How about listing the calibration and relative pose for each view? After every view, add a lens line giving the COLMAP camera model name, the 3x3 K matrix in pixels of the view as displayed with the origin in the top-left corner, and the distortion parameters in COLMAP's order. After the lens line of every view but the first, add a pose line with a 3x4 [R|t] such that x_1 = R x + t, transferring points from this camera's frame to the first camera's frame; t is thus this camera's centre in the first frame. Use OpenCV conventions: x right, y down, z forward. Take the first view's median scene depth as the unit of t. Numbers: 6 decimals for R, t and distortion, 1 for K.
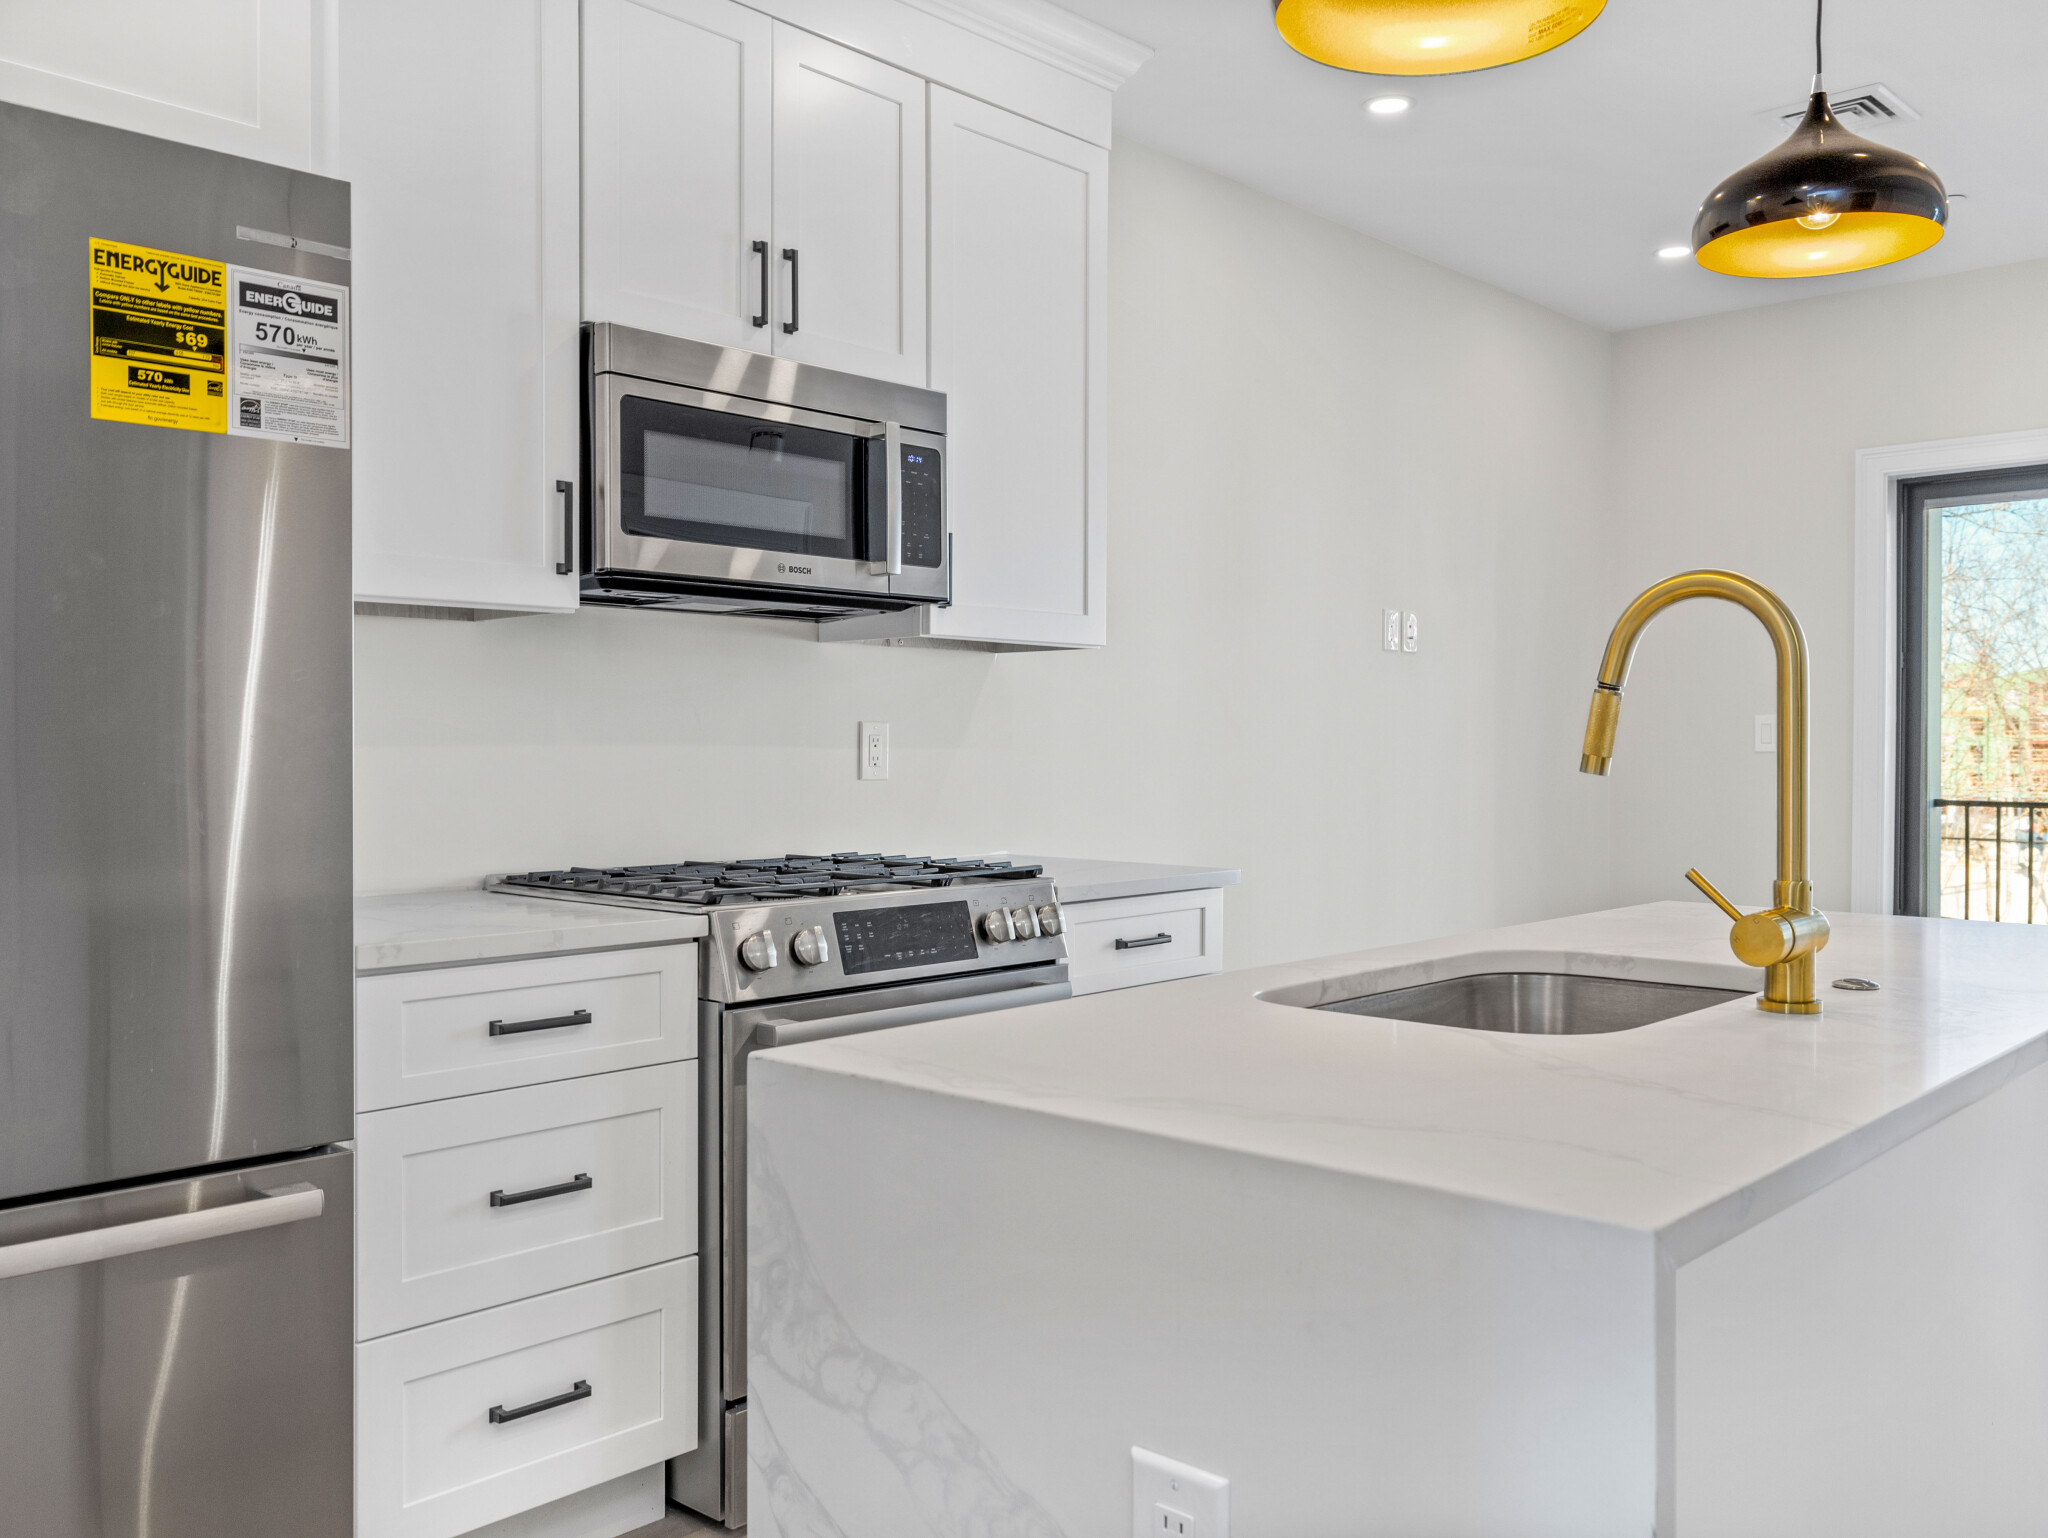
lens RADIAL K [[1673.9, 0, 1025.4], [0, 1673.9, 766.9], [0, 0, 1]] dist [0.013727, 0.004592]
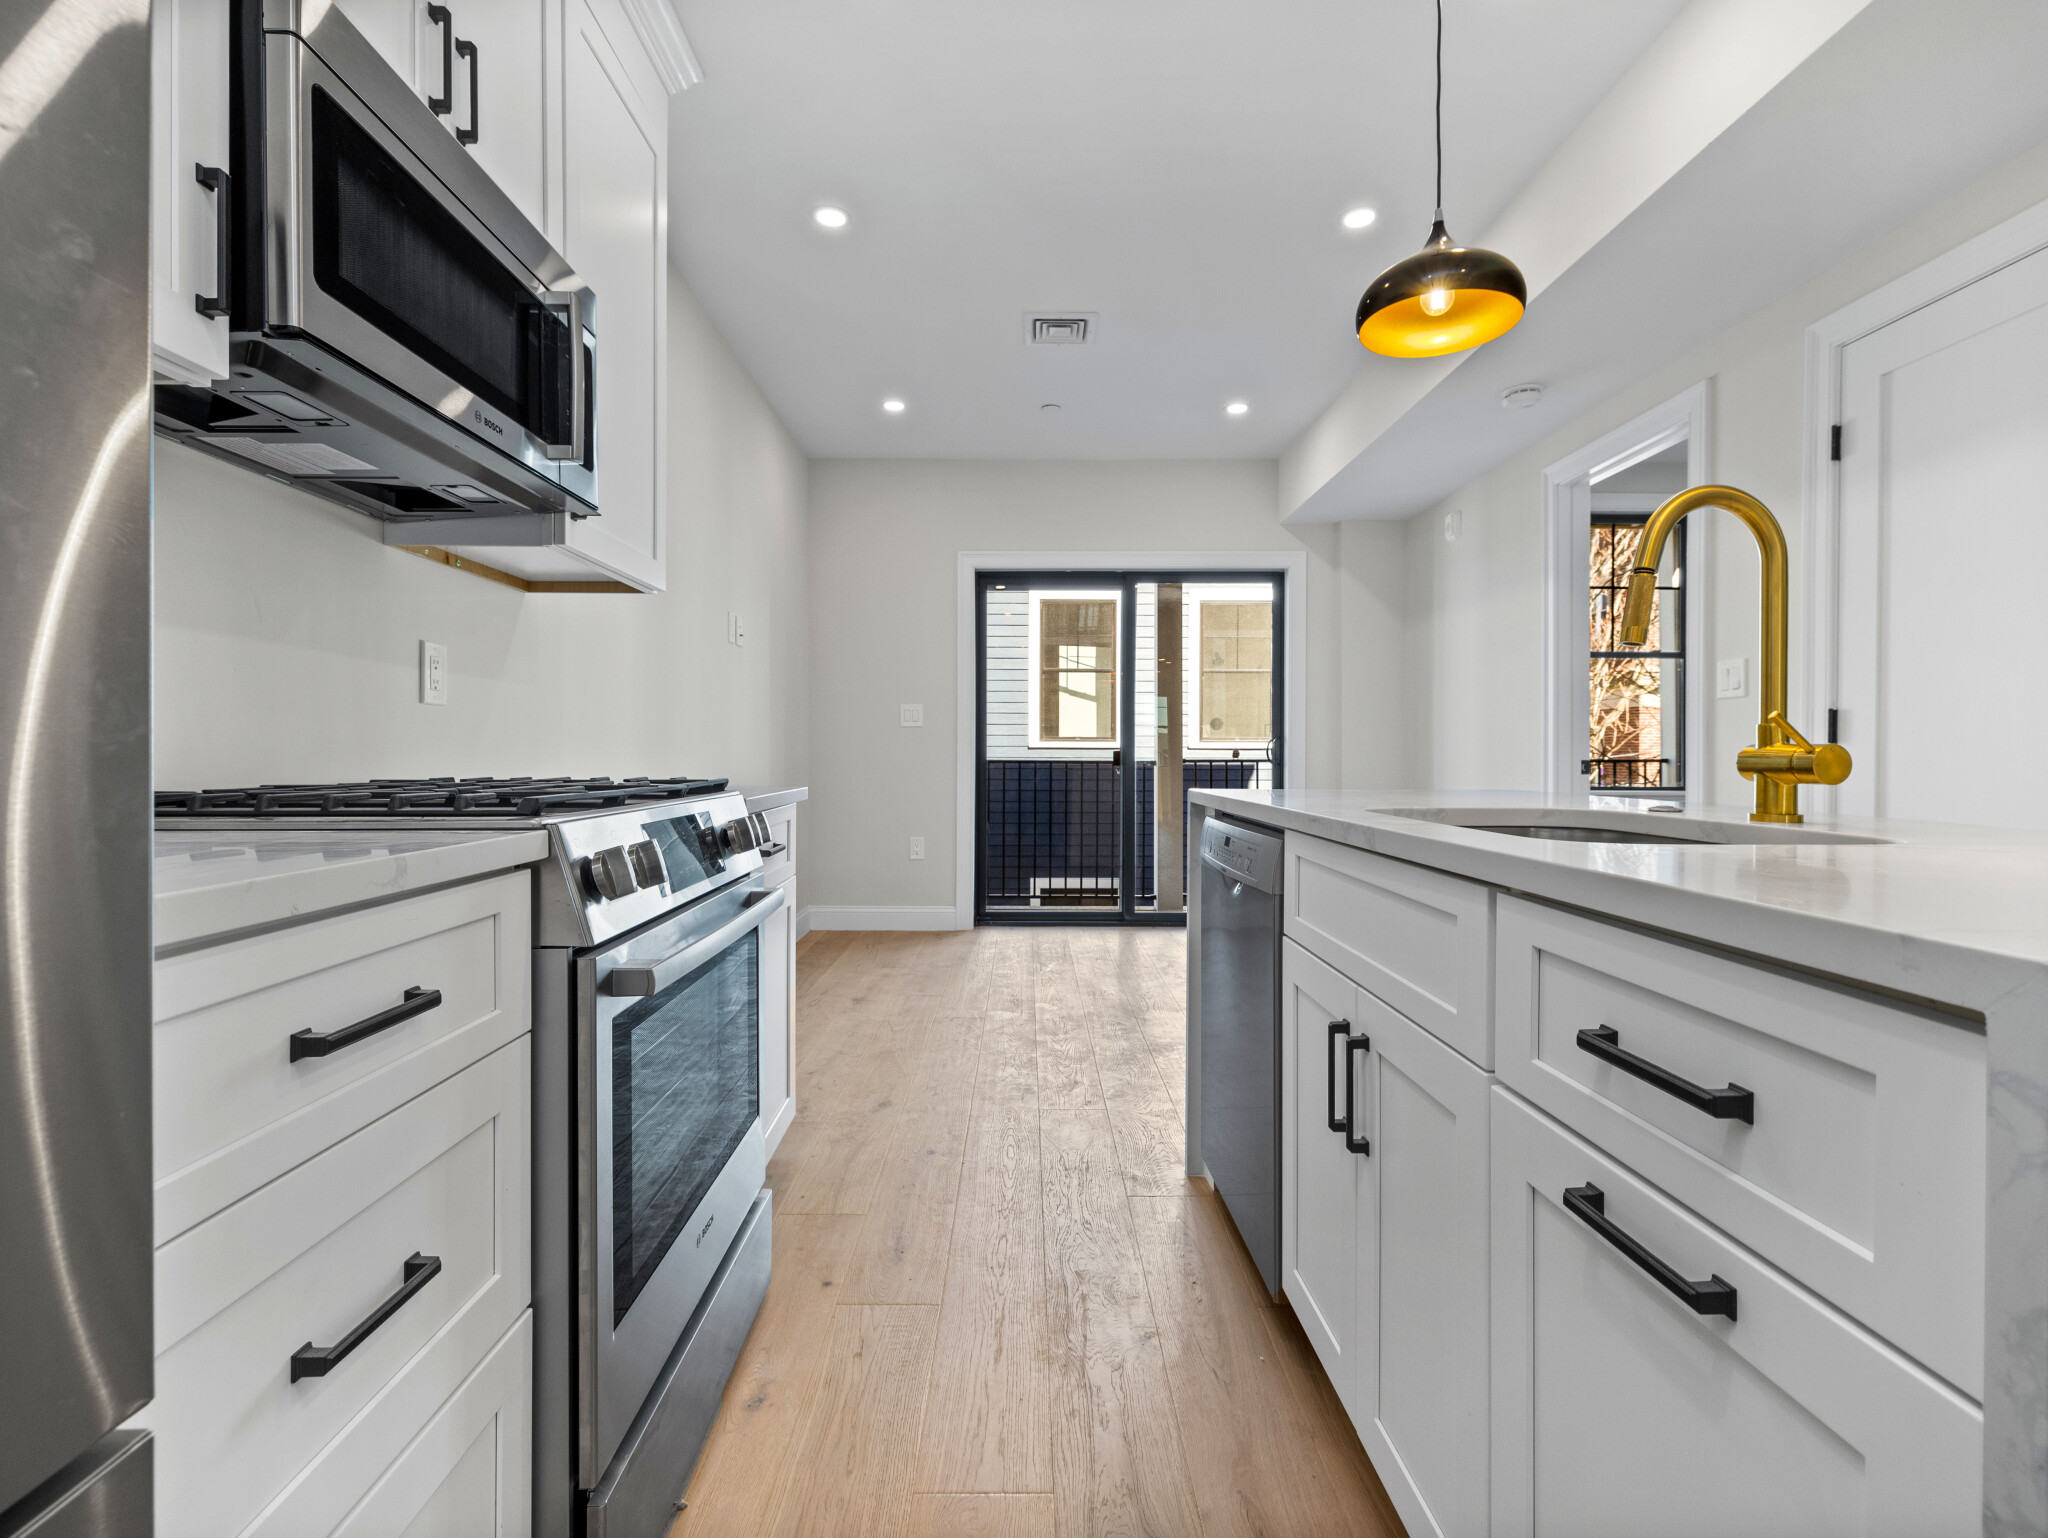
lens RADIAL K [[964.5, 0, 1020.3], [0, 964.5, 758.5], [0, 0, 1]] dist [0.000109, -0.000379]
pose [[0.718045, -0.005289, 0.695977, -0.309687], [0.010259, 0.999943, -0.002986, 0.057229], [-0.695921, 0.009284, 0.718058, 0.523694]]
